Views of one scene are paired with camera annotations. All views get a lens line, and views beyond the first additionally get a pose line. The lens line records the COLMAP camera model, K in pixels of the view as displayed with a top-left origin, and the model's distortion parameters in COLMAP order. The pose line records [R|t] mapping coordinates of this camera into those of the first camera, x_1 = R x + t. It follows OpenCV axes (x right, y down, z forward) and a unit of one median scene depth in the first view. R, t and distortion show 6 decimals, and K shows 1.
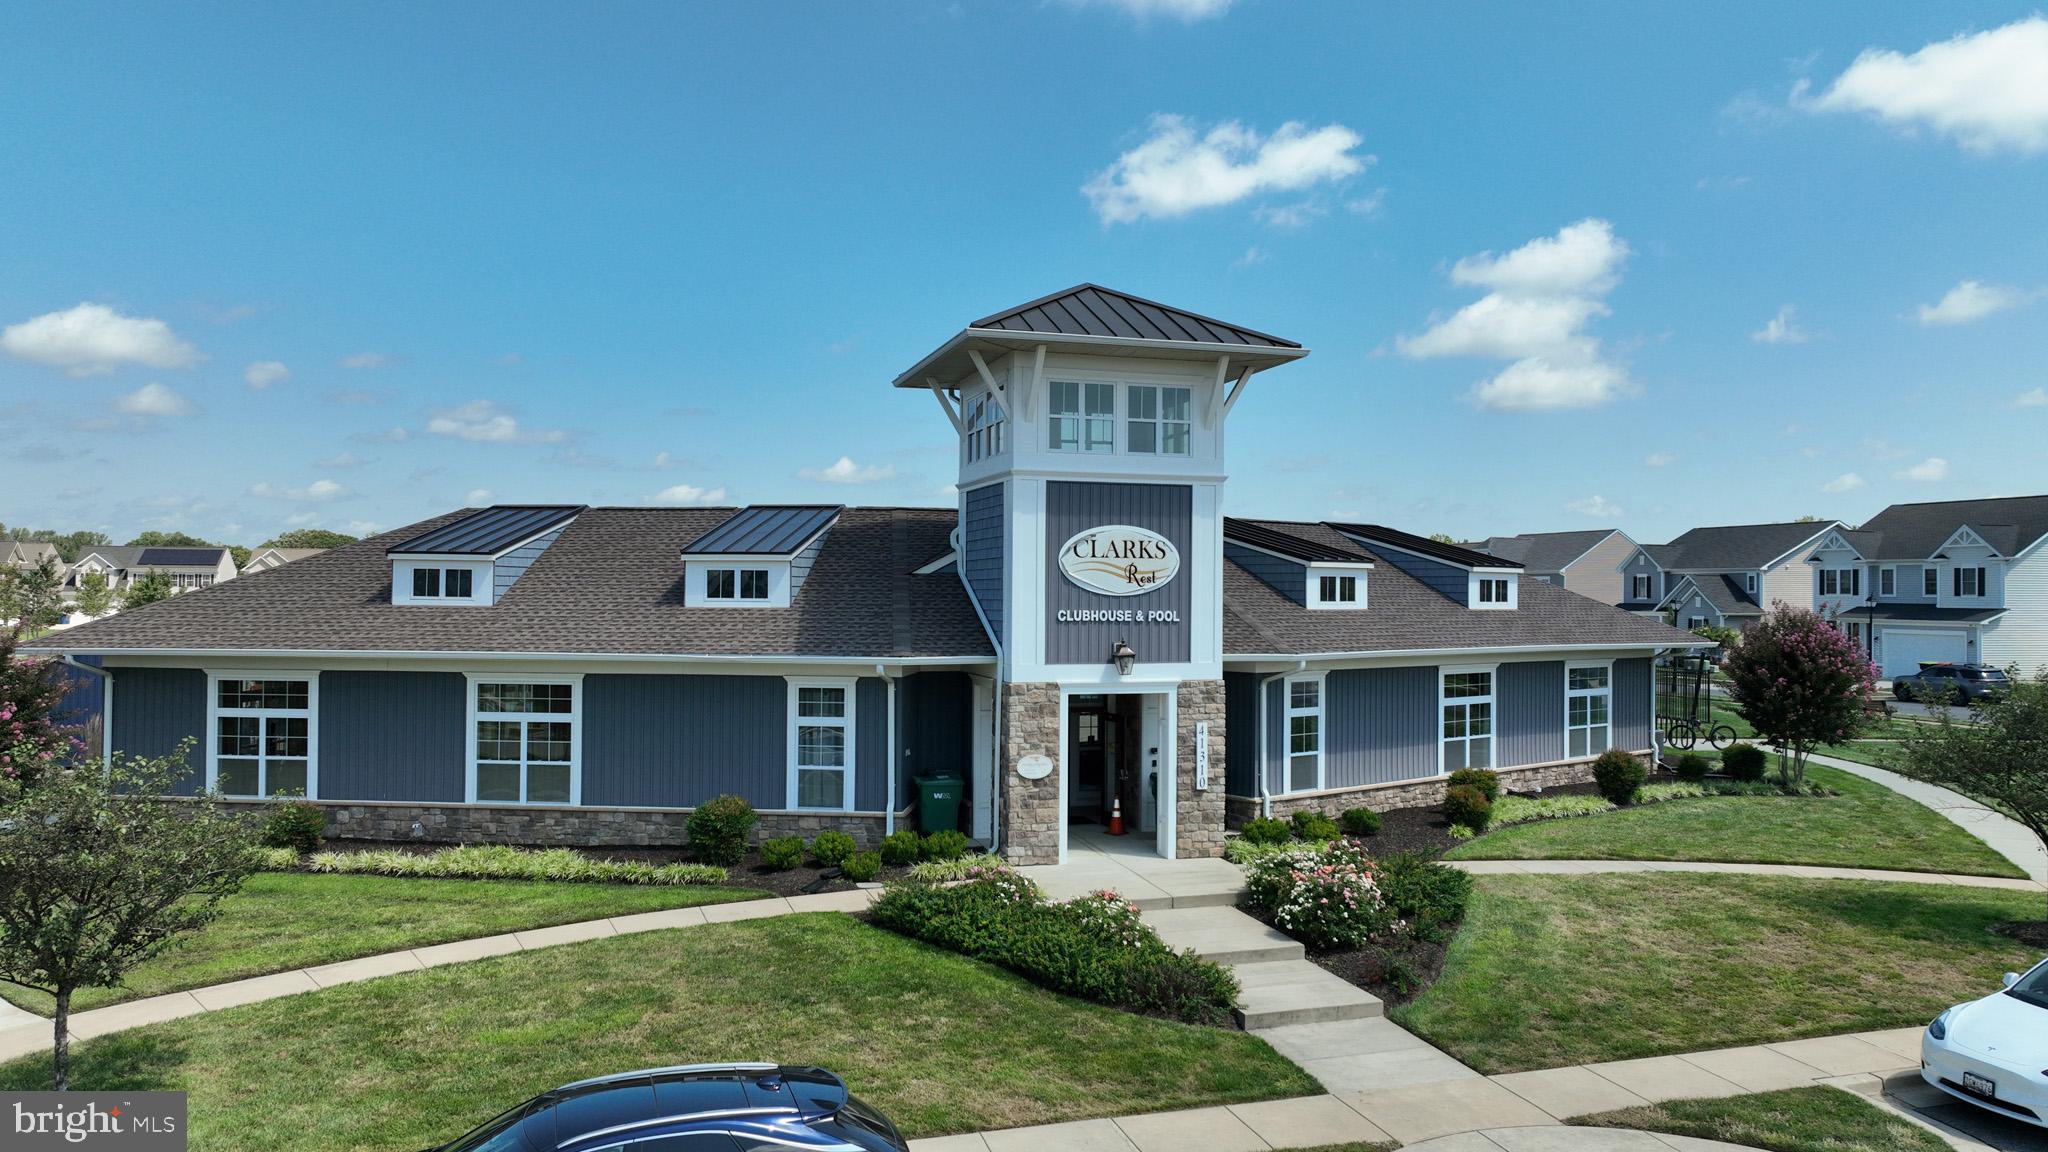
lens RADIAL K [[1445.3, 0, 1025.9], [0, 1445.3, 577.9], [0, 0, 1]] dist [0.004704, 0.007746]
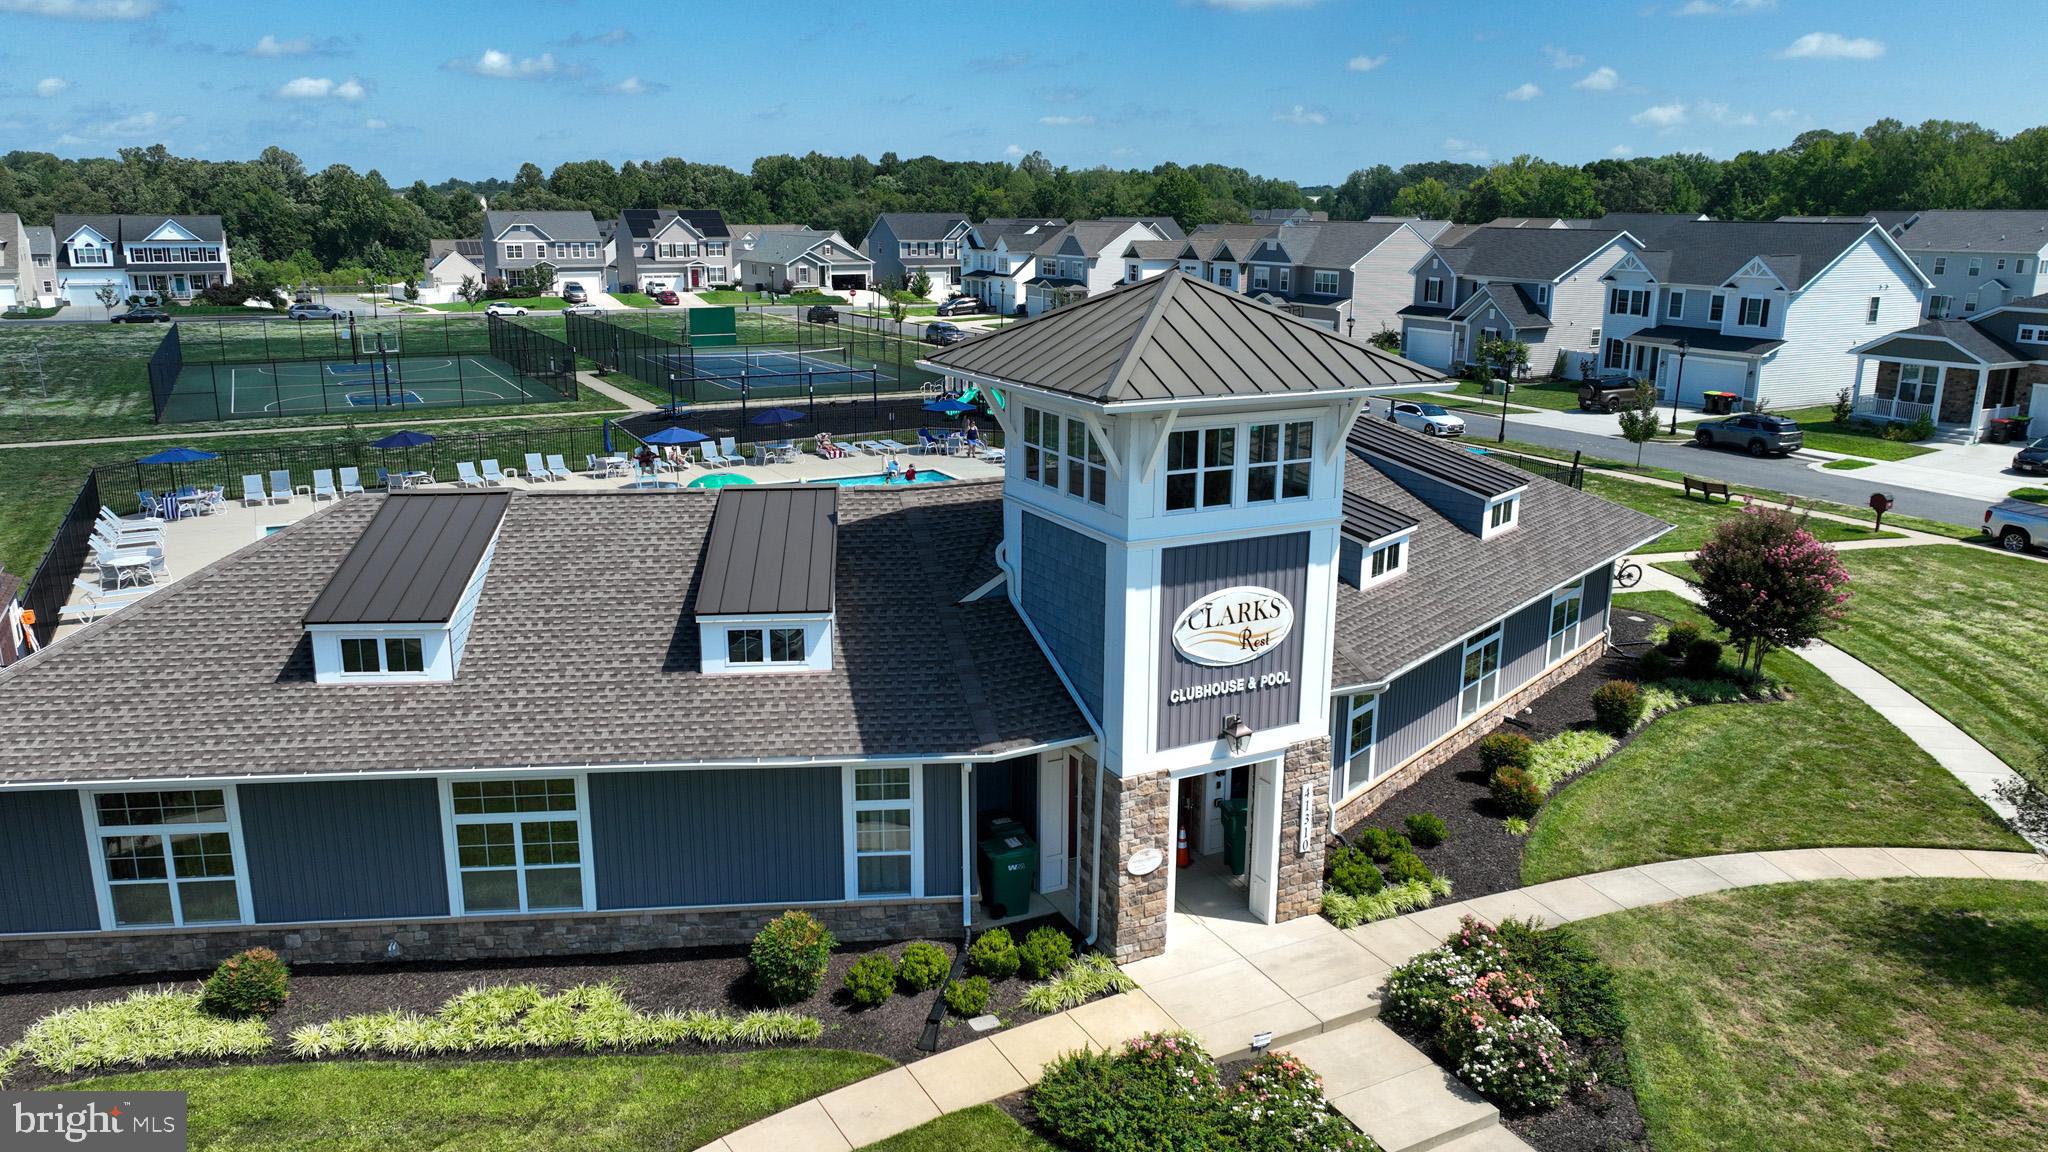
lens RADIAL K [[1445.3, 0, 1025.9], [0, 1445.3, 577.9], [0, 0, 1]] dist [0.004704, 0.007746]
pose [[0.980954, -0.050636, 0.187522, -0.218196], [-0.000101, 0.965290, 0.261182, -0.264931], [-0.194238, -0.256227, 0.946900, 0.200852]]
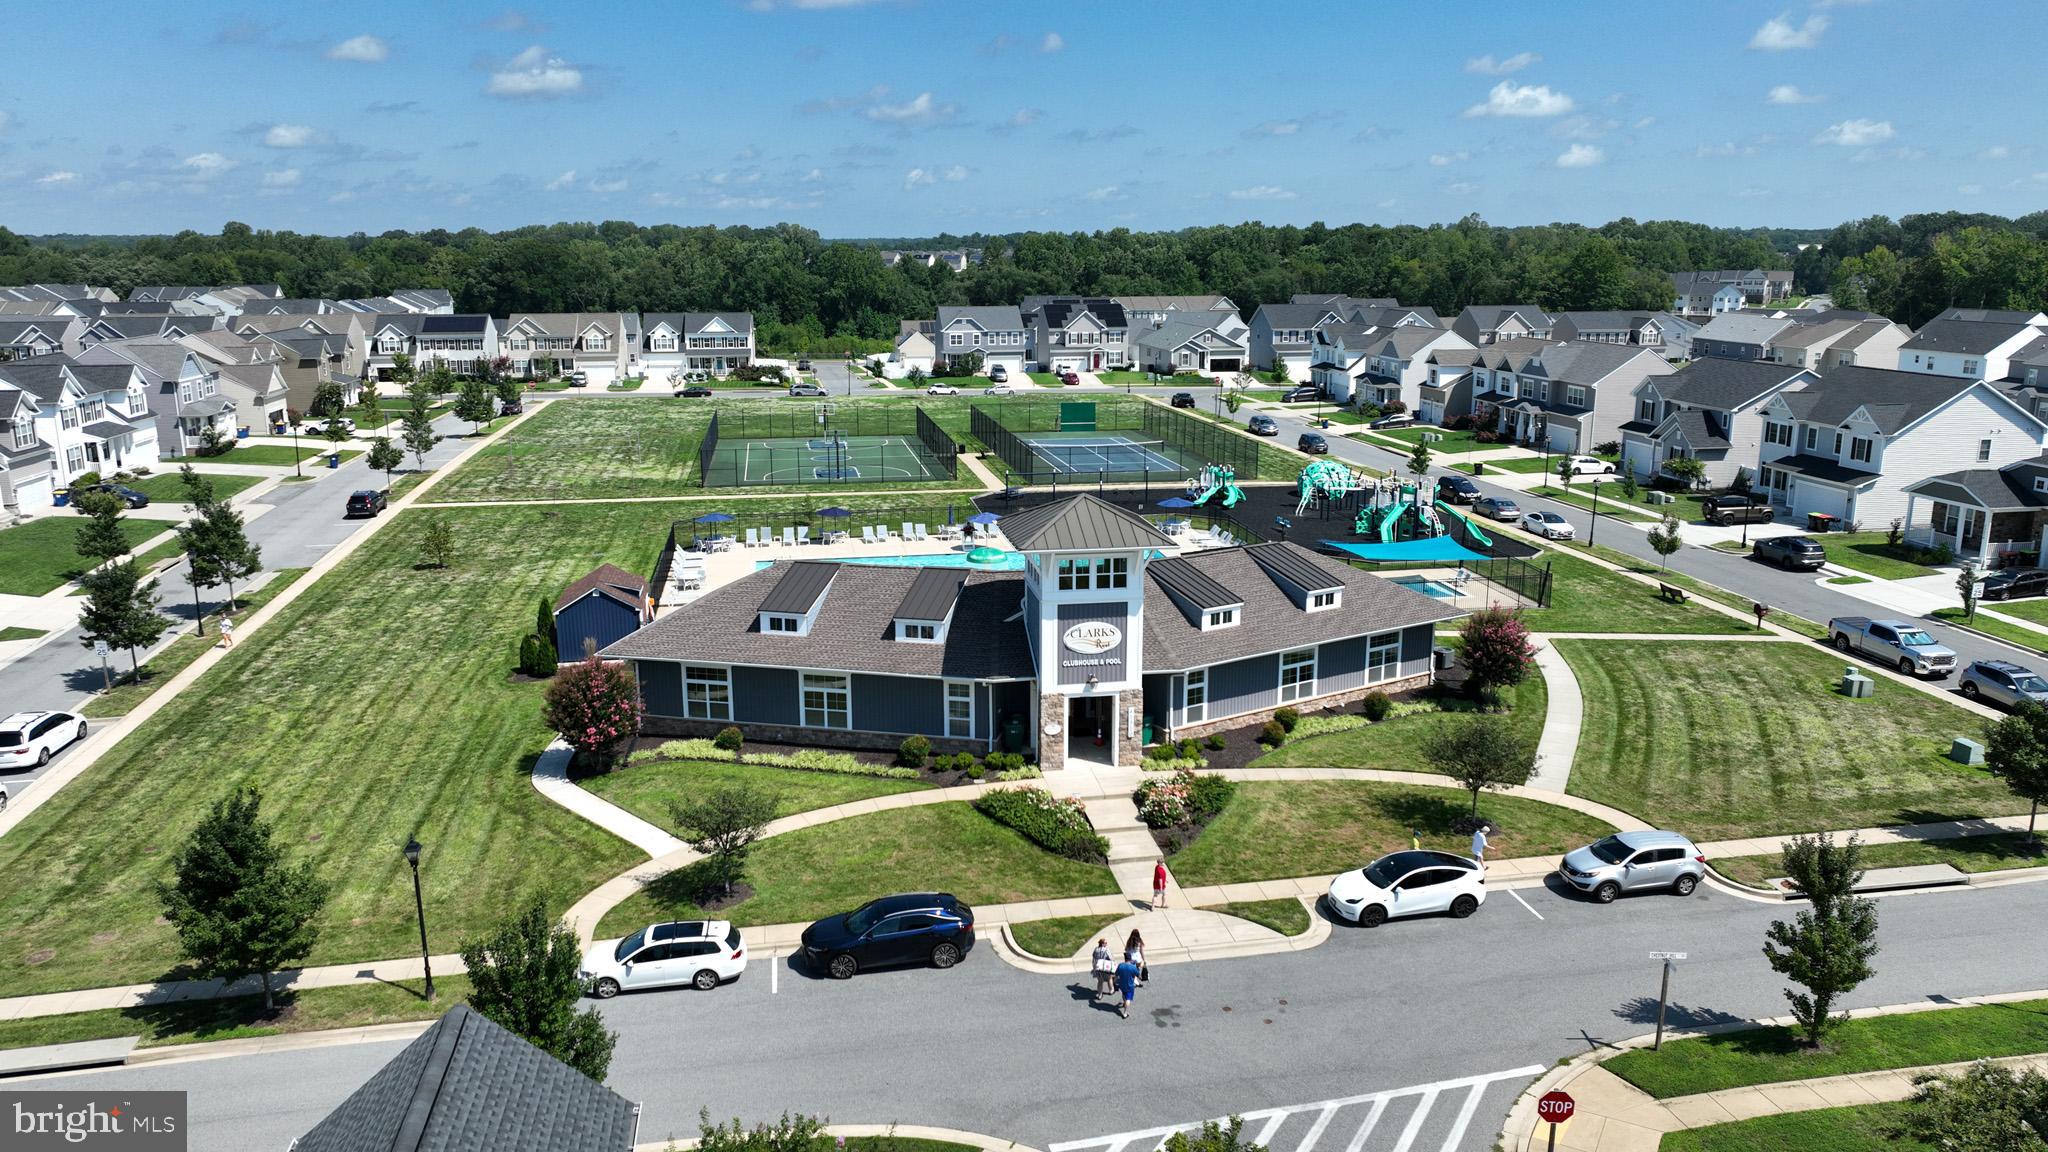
lens RADIAL K [[1444.8, 0, 1026.2], [0, 1444.8, 573.8], [0, 0, 1]] dist [0.002948, 0.009831]
pose [[0.993186, 0.017752, -0.115182, 0.211783], [0.009363, 0.972982, 0.230692, -0.600534], [0.116166, -0.230198, 0.966185, -1.077611]]
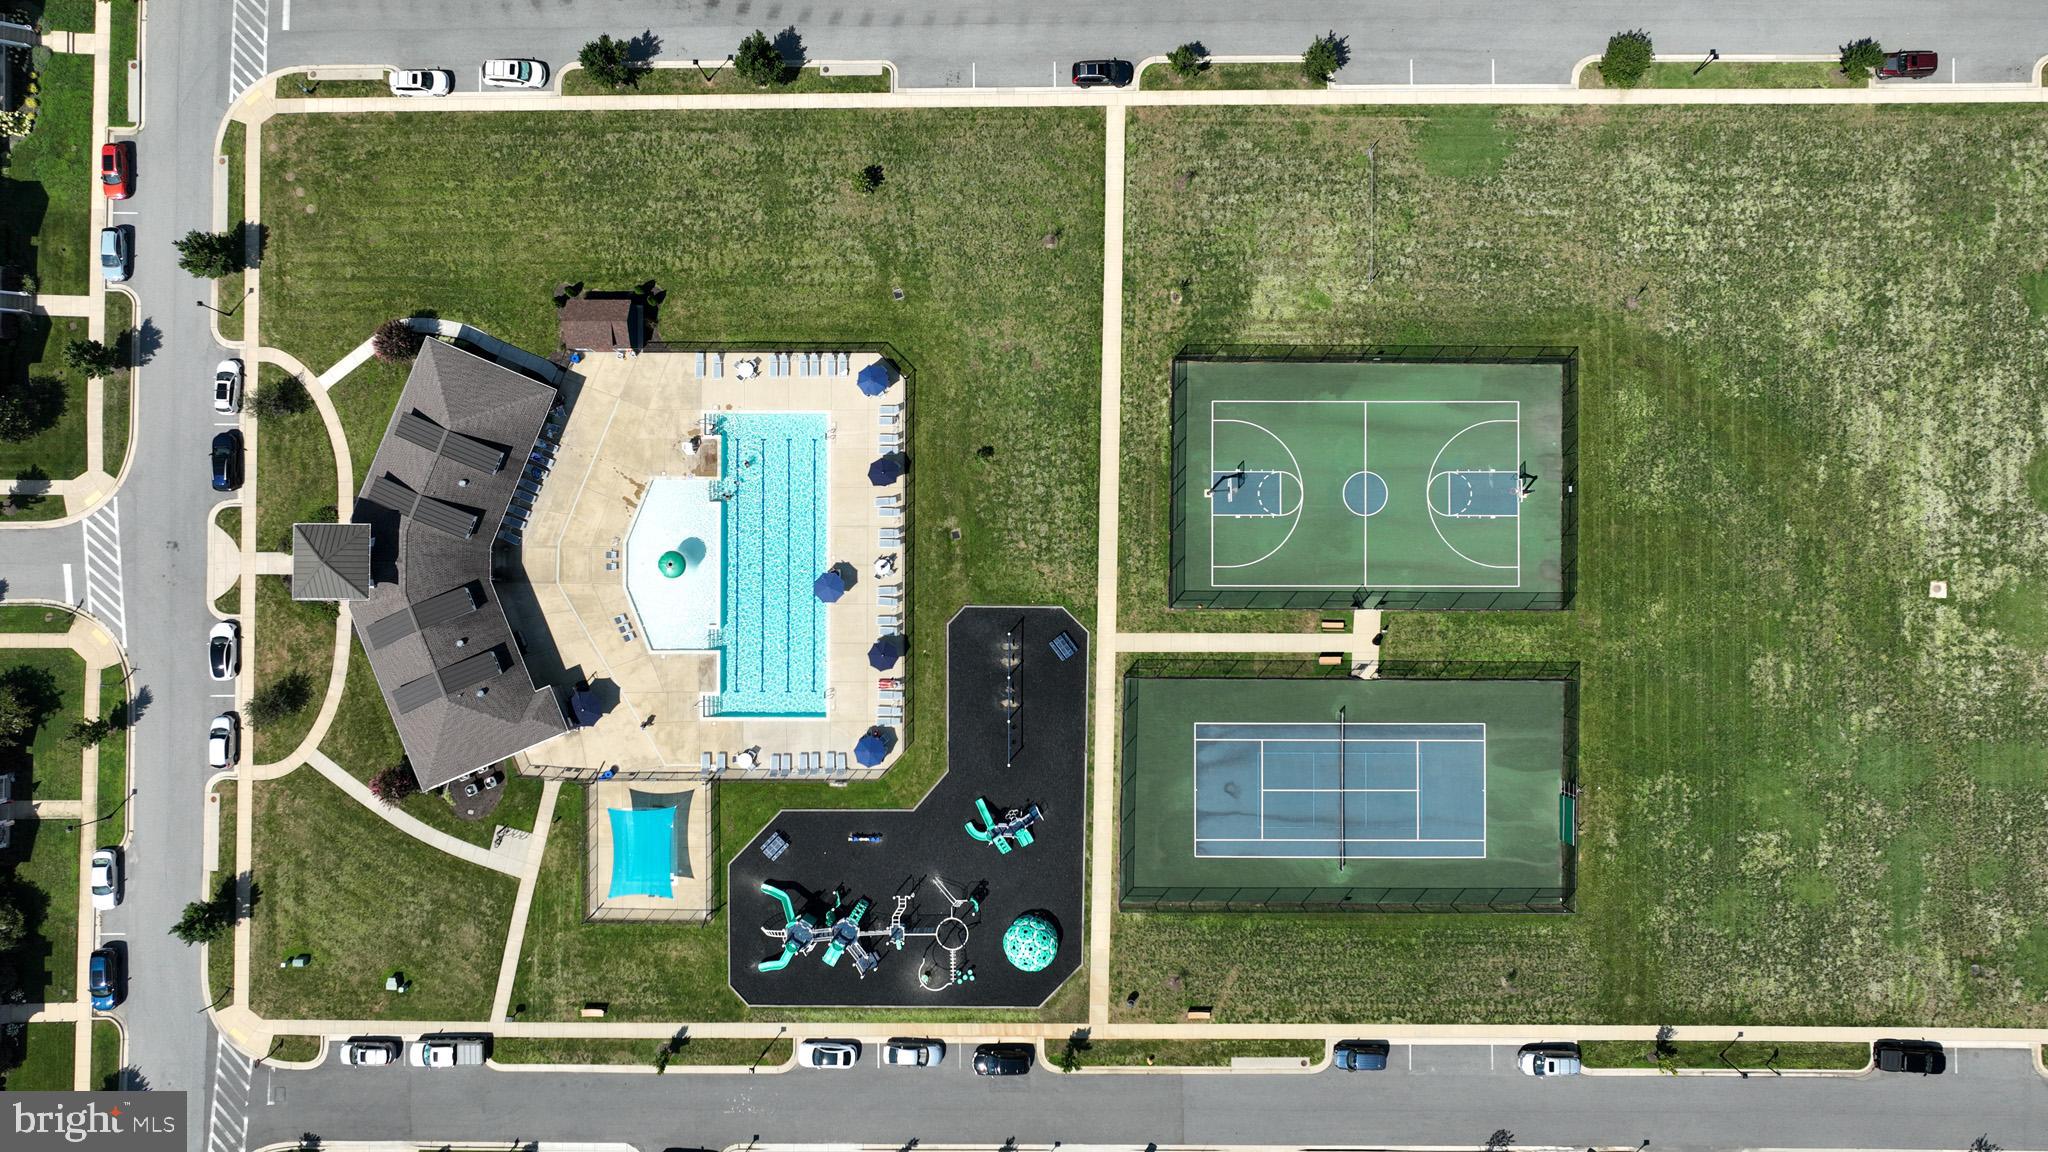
lens RADIAL K [[1444.8, 0, 1026.2], [0, 1444.8, 573.8], [0, 0, 1]] dist [0.002948, 0.009831]
pose [[-0.290266, 0.956842, -0.014073, -0.493216], [0.022167, 0.021426, 0.999525, -4.657720], [0.956689, 0.289816, -0.027430, 3.287261]]
